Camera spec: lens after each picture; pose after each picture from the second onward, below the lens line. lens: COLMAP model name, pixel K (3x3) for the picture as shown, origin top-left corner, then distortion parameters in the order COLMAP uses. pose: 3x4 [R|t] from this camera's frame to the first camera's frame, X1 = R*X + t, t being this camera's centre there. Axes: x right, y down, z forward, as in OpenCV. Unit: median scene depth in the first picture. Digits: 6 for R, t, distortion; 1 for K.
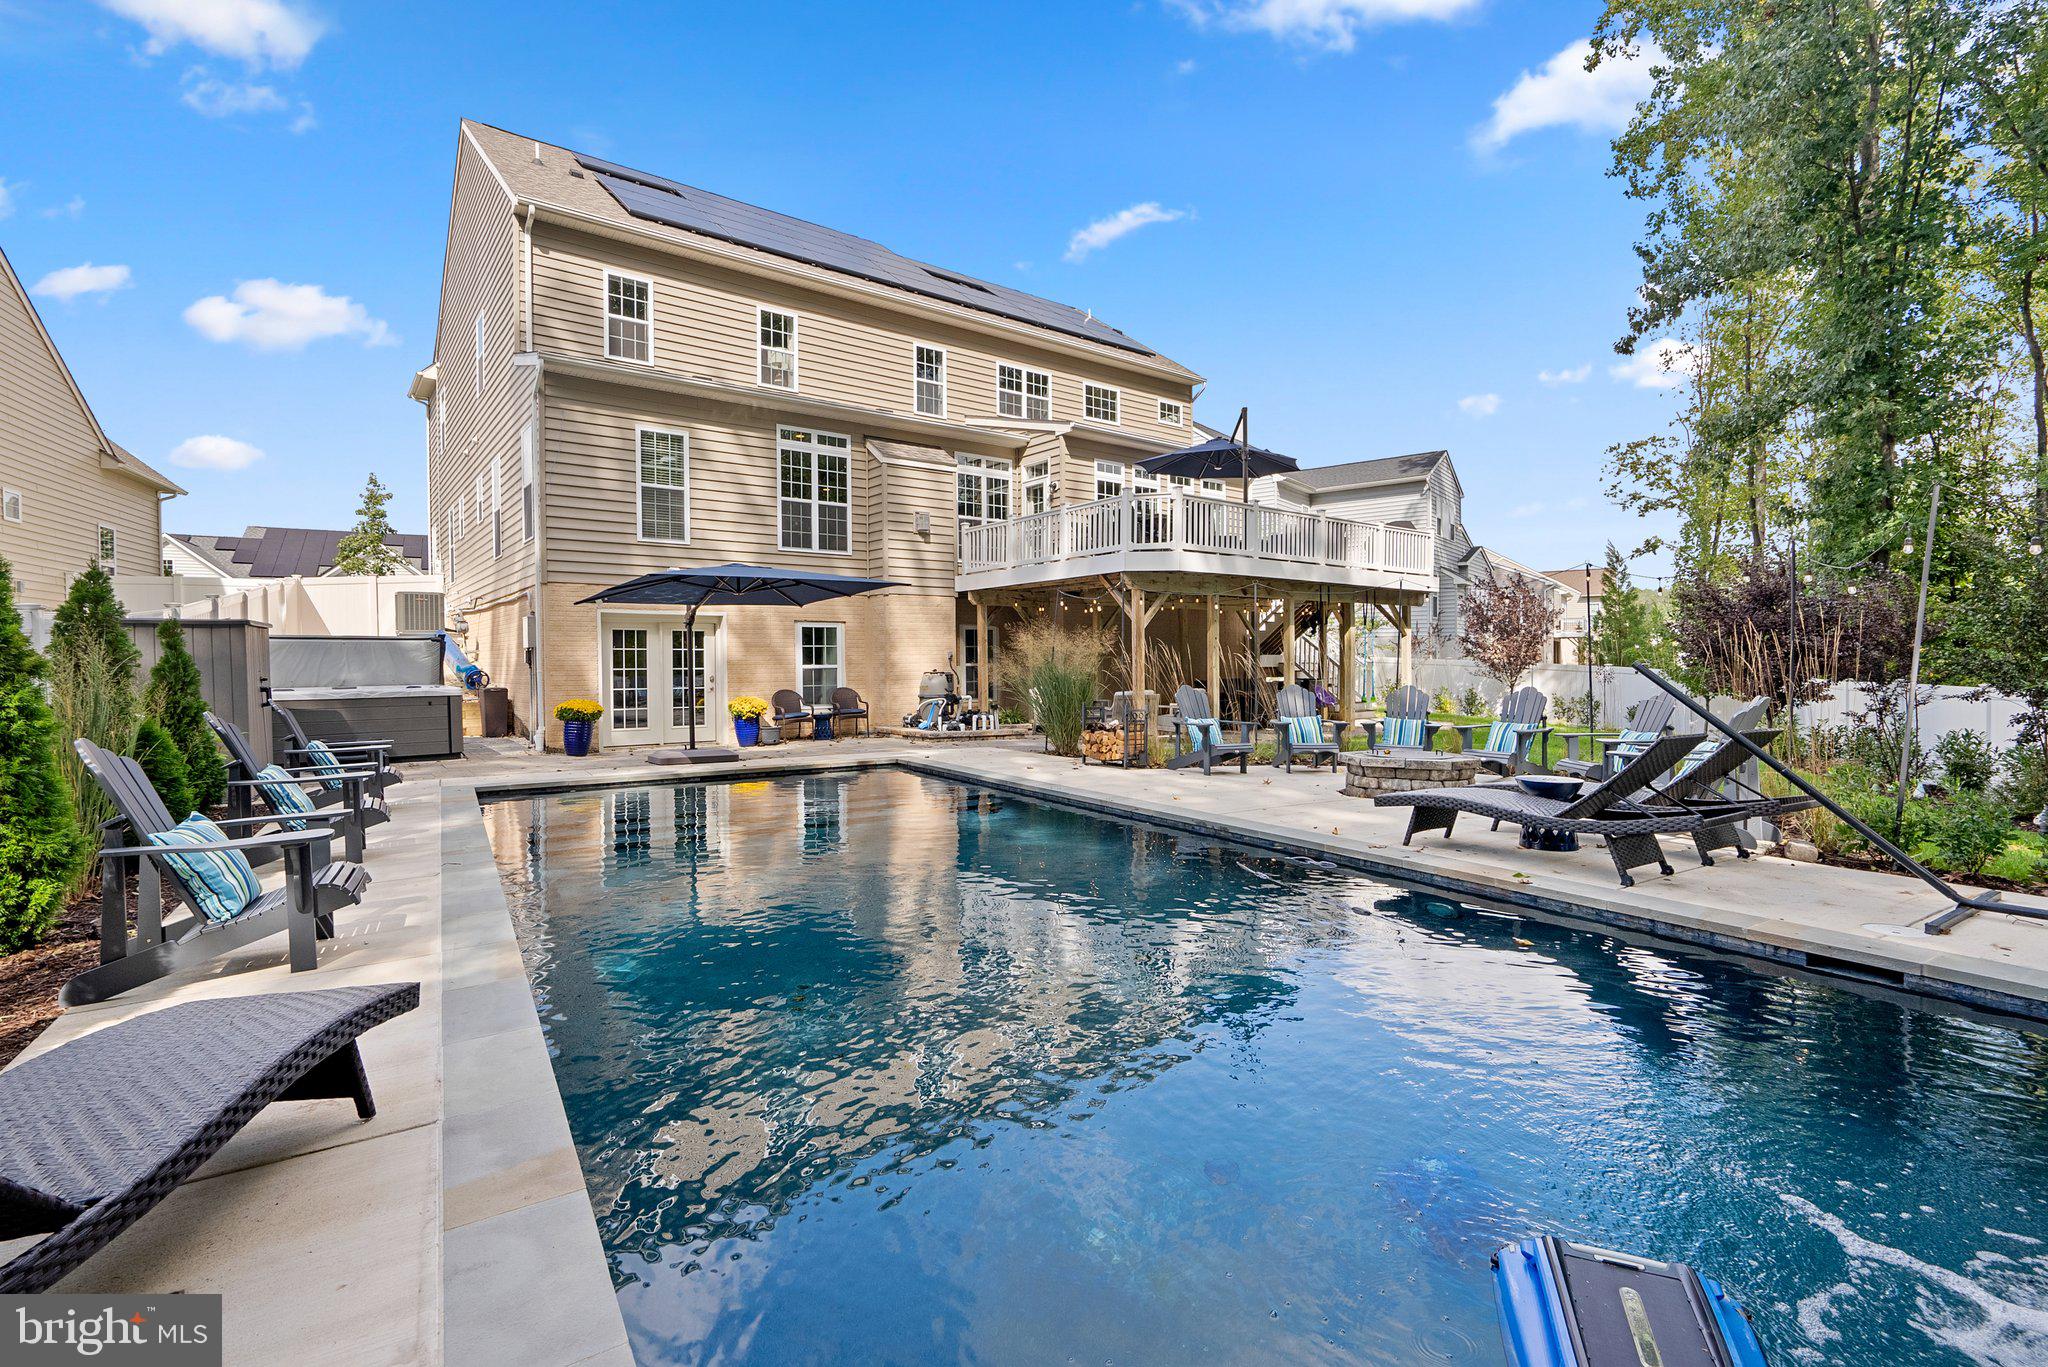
lens RADIAL K [[965.5, 0, 1047.2], [0, 965.5, 637.1], [0, 0, 1]] dist [-0.005592, -0.000409]
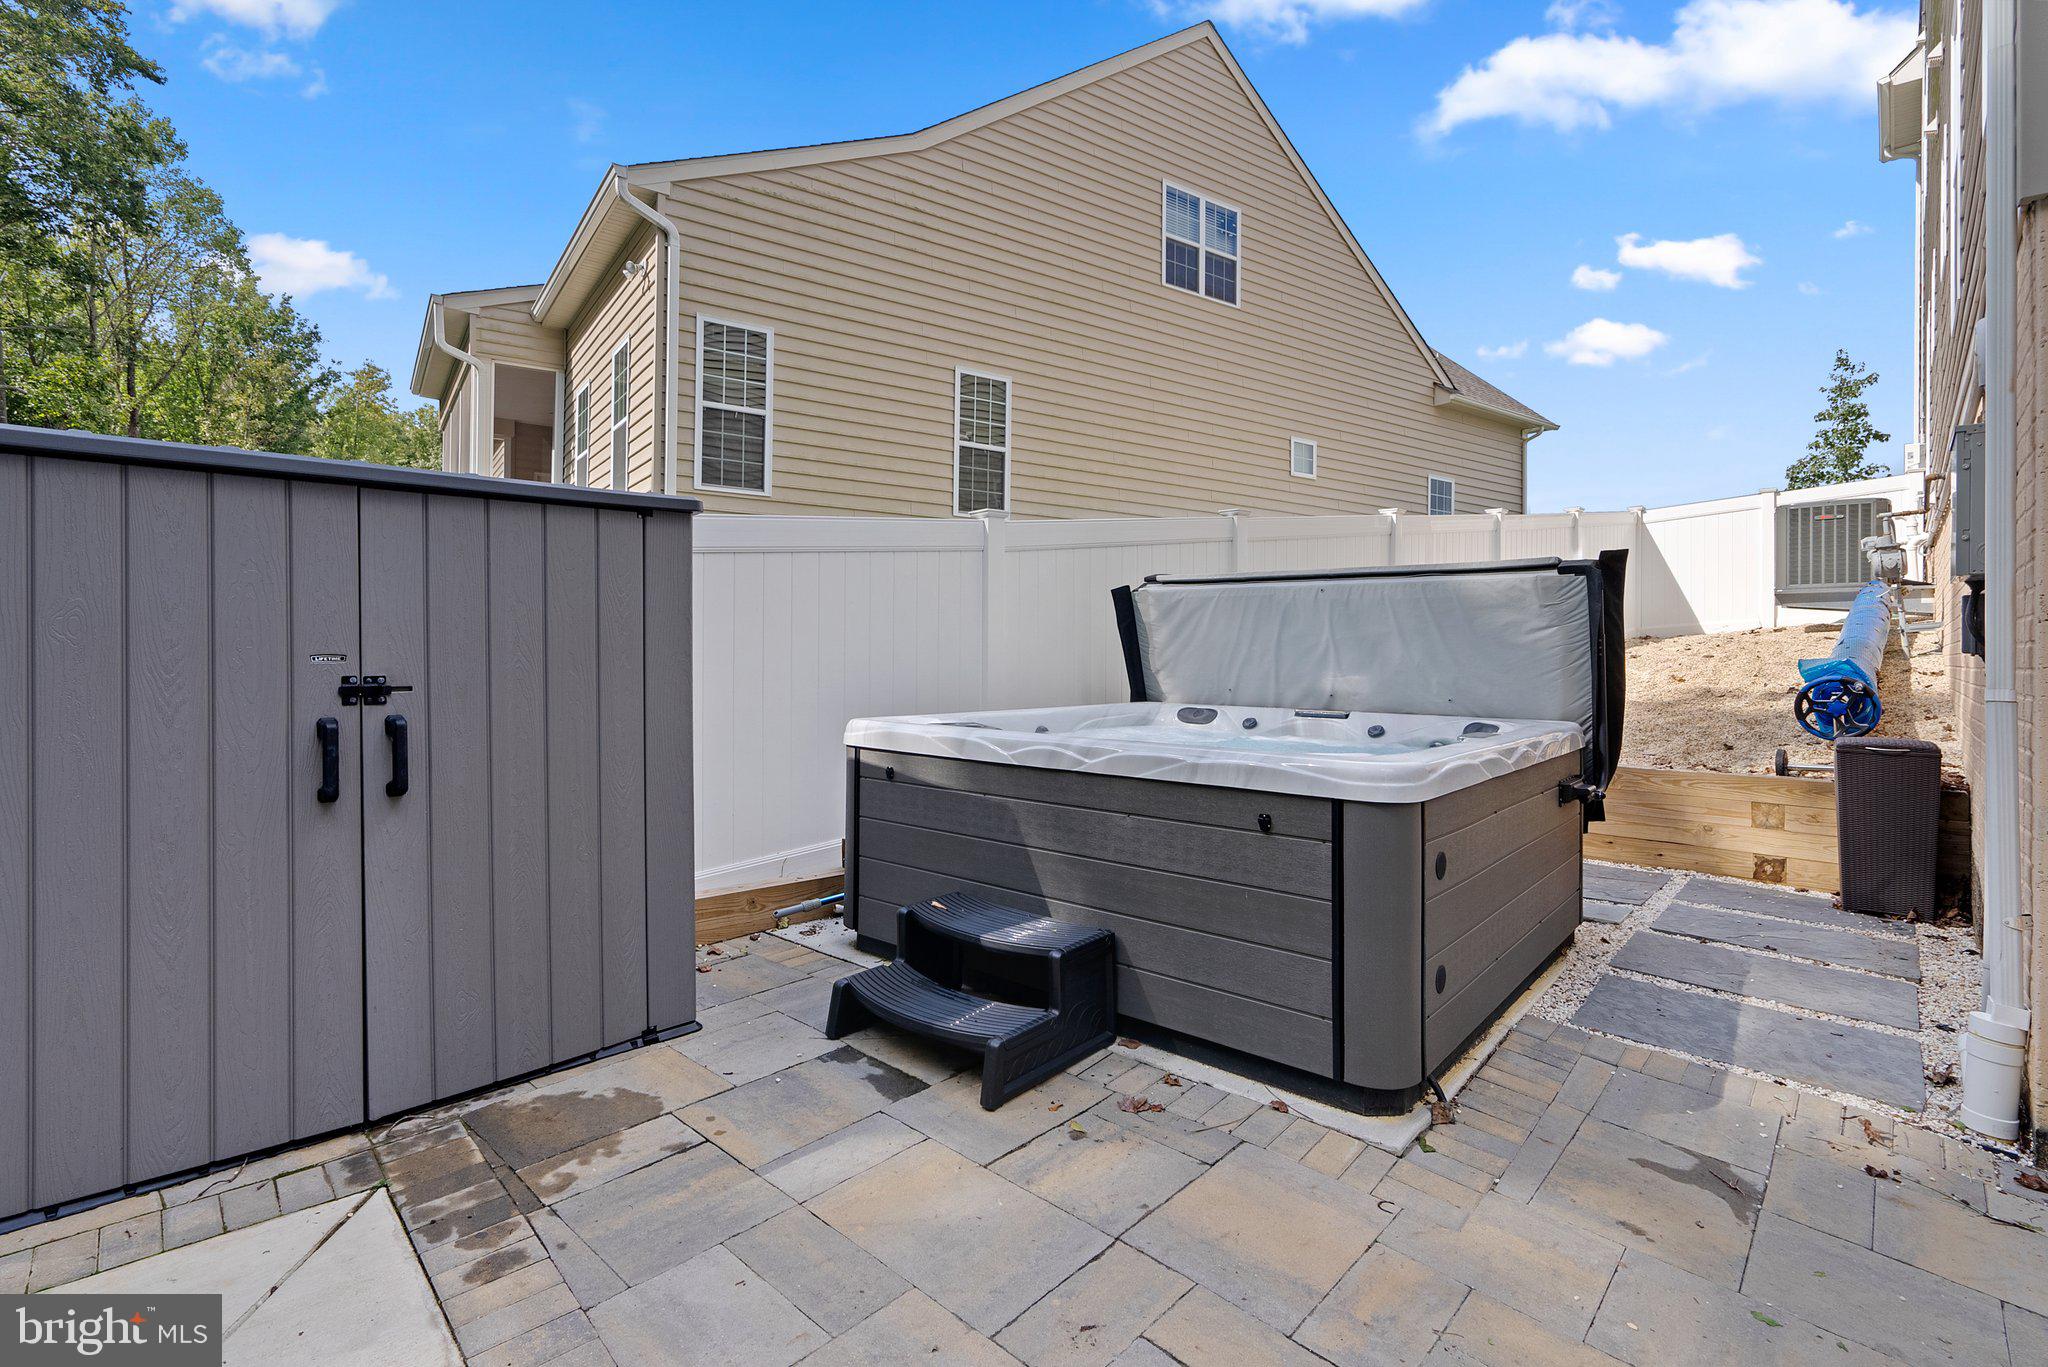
lens RADIAL K [[965.5, 0, 1047.2], [0, 965.5, 637.1], [0, 0, 1]] dist [-0.005592, -0.000409]
pose [[0.170490, -0.009419, -0.985314, -0.299991], [0.008430, 0.999932, -0.008100, 0.020698], [0.985323, -0.006925, 0.170557, 0.632821]]
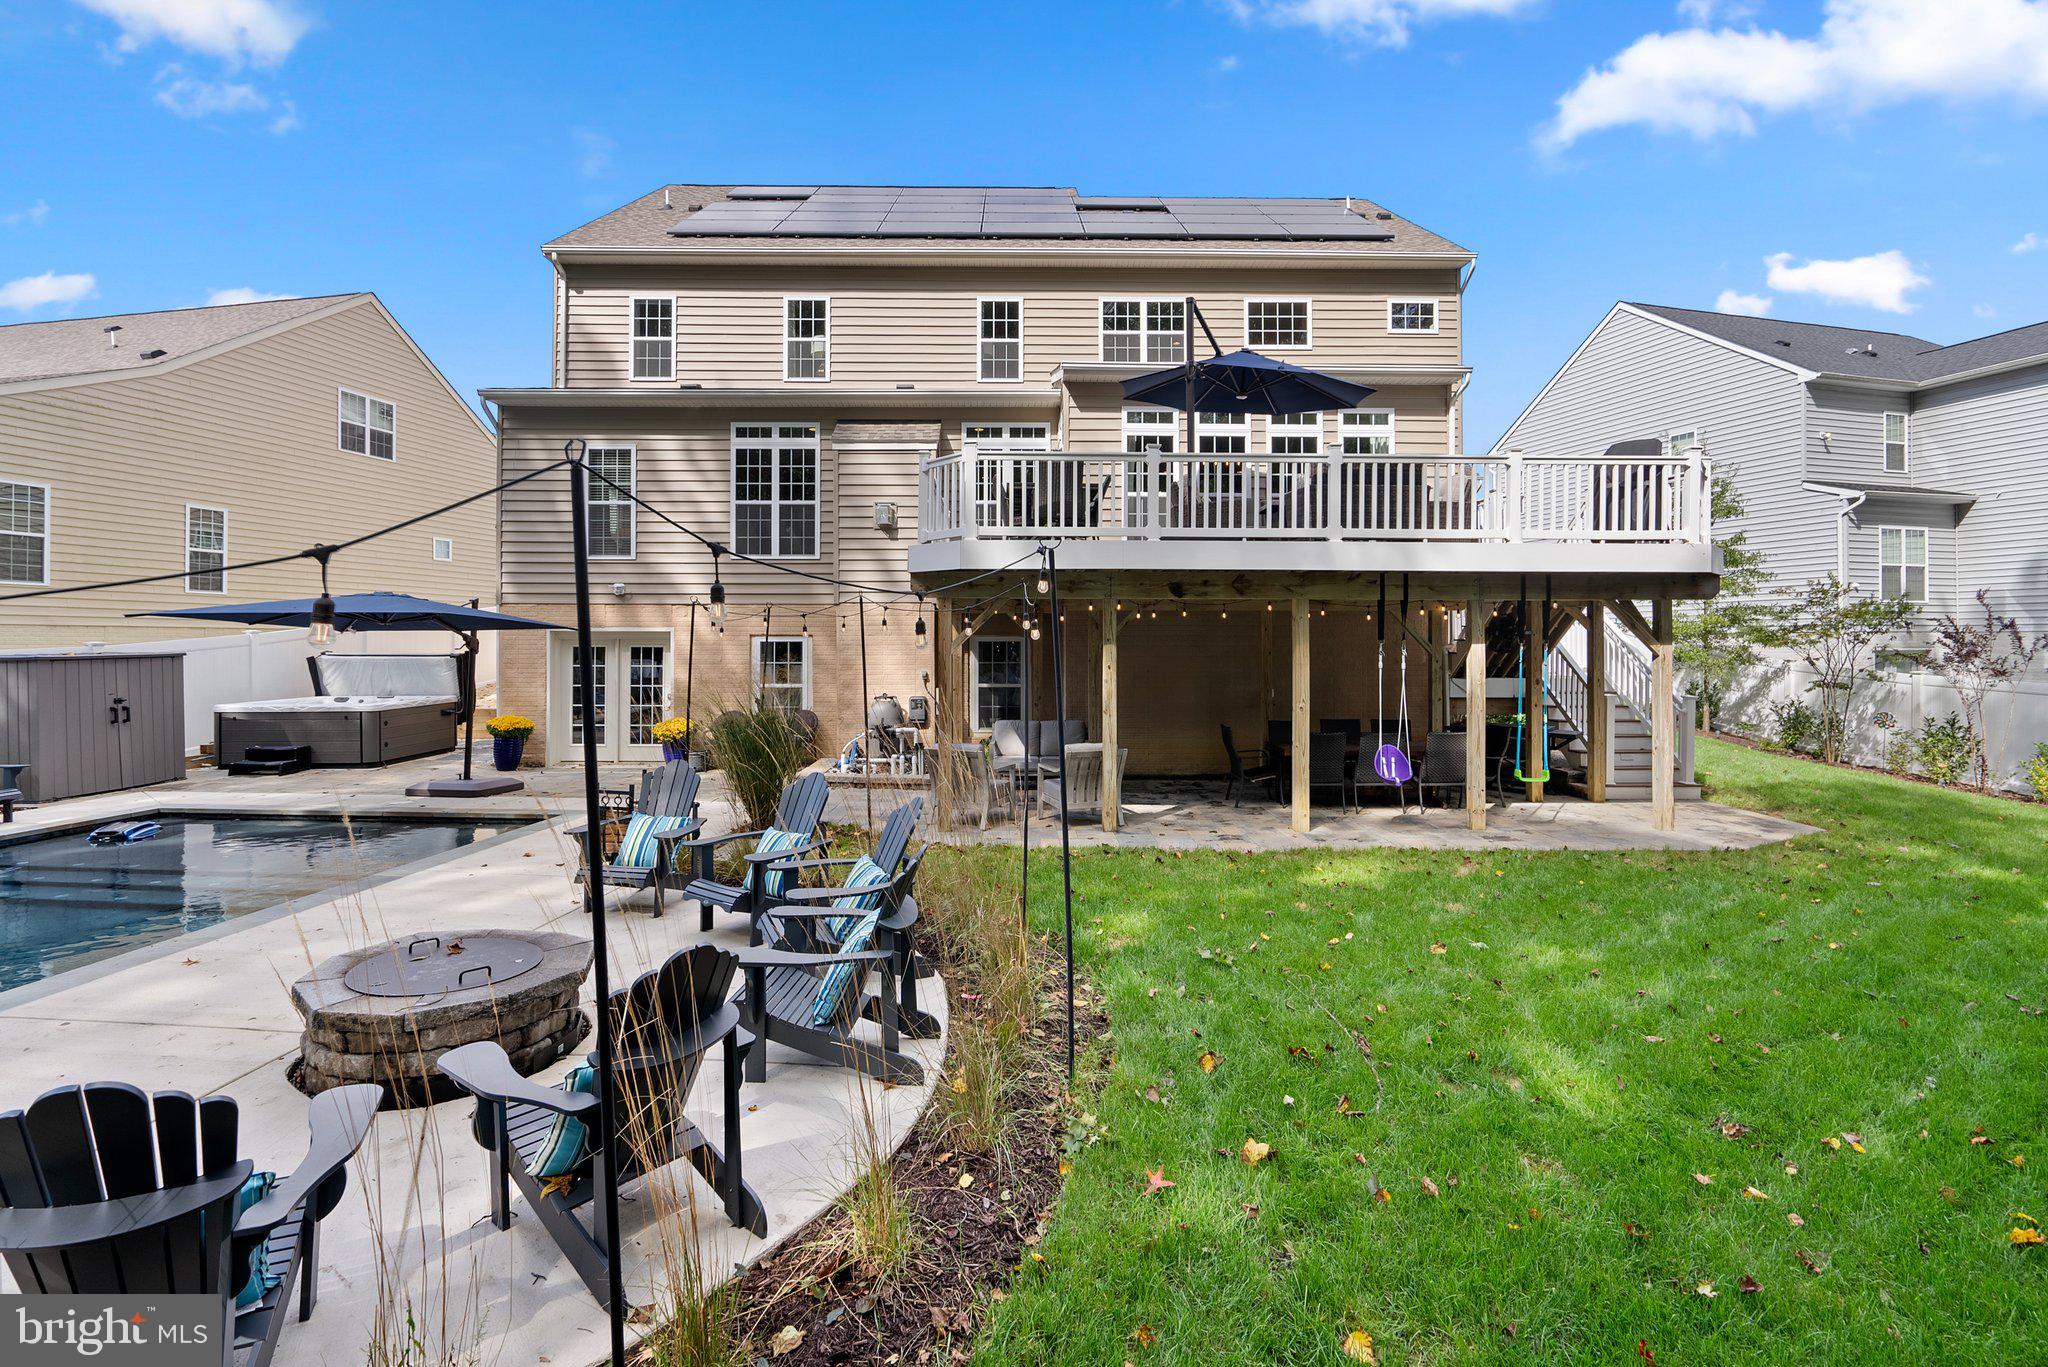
lens RADIAL K [[965.5, 0, 1047.2], [0, 965.5, 637.1], [0, 0, 1]] dist [-0.005592, -0.000409]
pose [[0.785309, 0.002502, -0.619099, 0.502170], [0.009047, 0.999839, 0.015516, -0.024458], [0.619038, -0.017786, 0.785160, 0.428100]]
